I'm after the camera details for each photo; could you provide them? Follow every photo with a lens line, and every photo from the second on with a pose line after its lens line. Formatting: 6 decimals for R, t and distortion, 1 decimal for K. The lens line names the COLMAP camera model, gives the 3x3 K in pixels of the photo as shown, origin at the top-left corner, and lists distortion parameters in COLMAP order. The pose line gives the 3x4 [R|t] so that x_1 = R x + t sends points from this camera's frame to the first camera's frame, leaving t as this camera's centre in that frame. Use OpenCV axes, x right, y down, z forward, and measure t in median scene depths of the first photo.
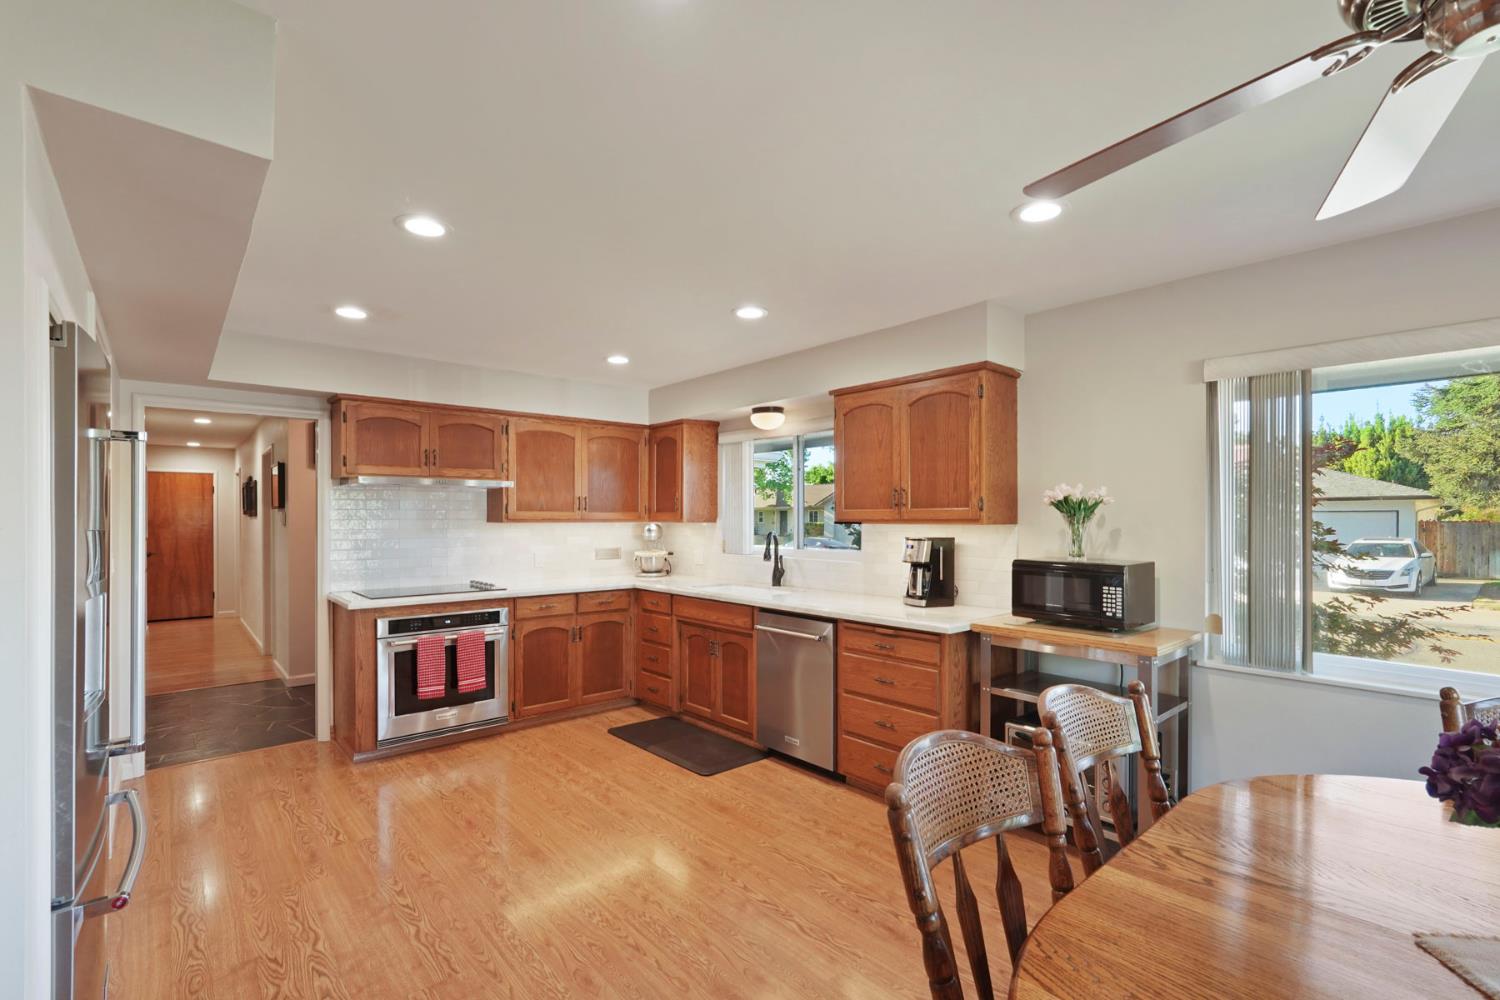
lens RADIAL K [[657.7, 0, 755.4], [0, 657.7, 515.0], [0, 0, 1]] dist [-0.000076, -0.000190]
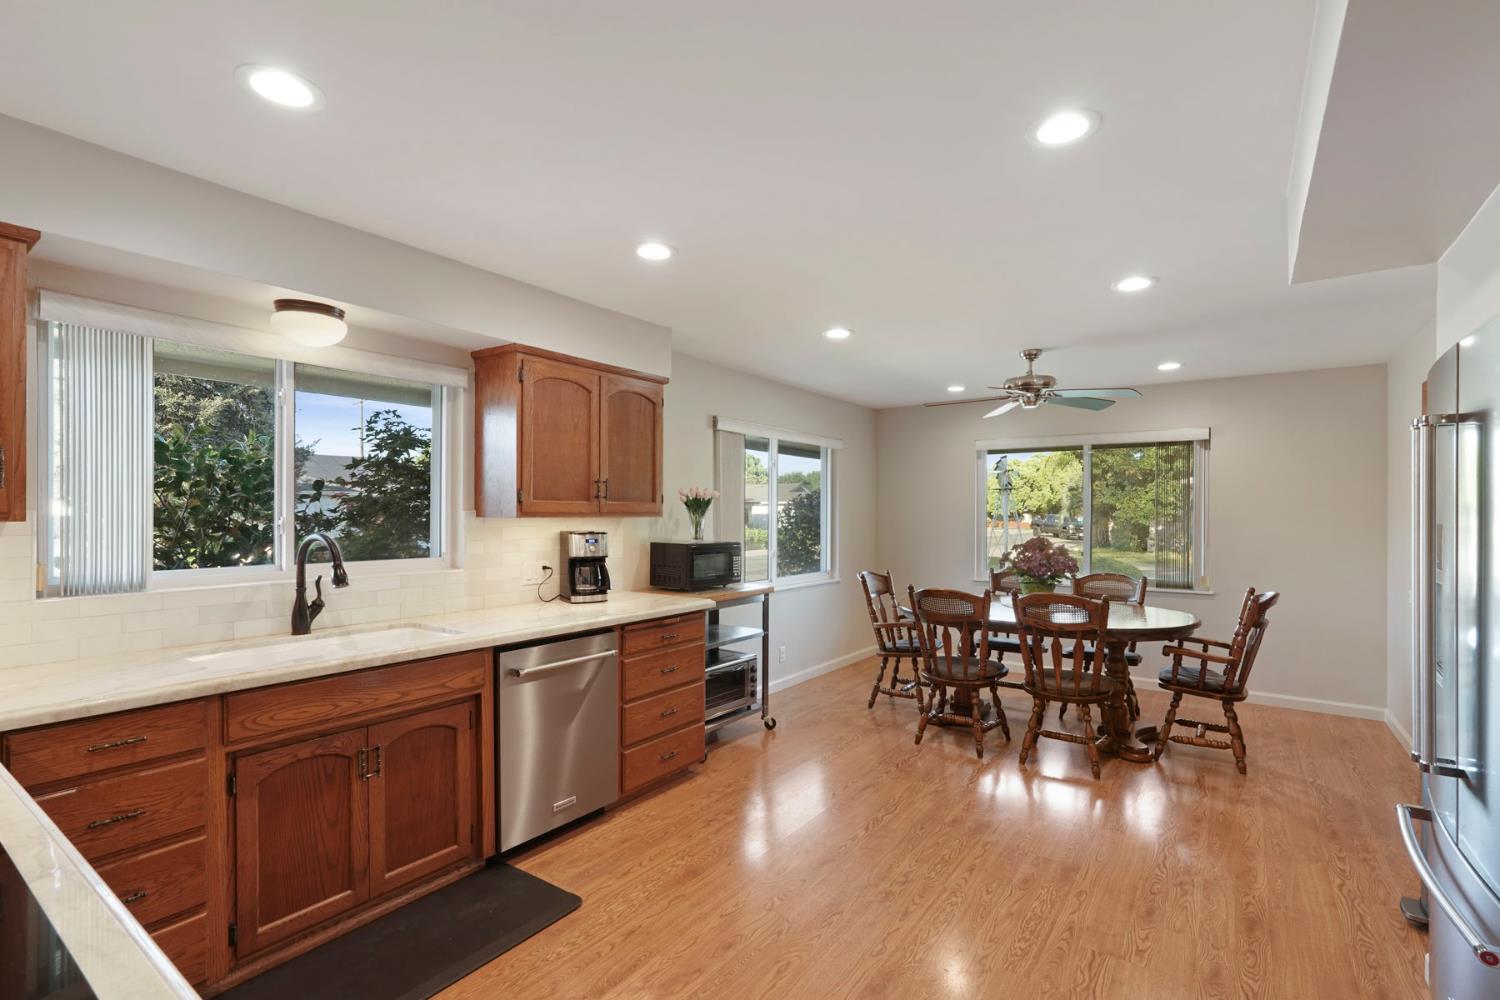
lens RADIAL K [[677.2, 0, 749.5], [0, 677.2, 513.8], [0, 0, 1]] dist [0.000655, 0.000444]
pose [[-0.207607, 0.002064, 0.978210, -0.809575], [-0.007119, 0.999968, -0.003621, 0.010739], [-0.978186, -0.007716, -0.207586, 1.027192]]
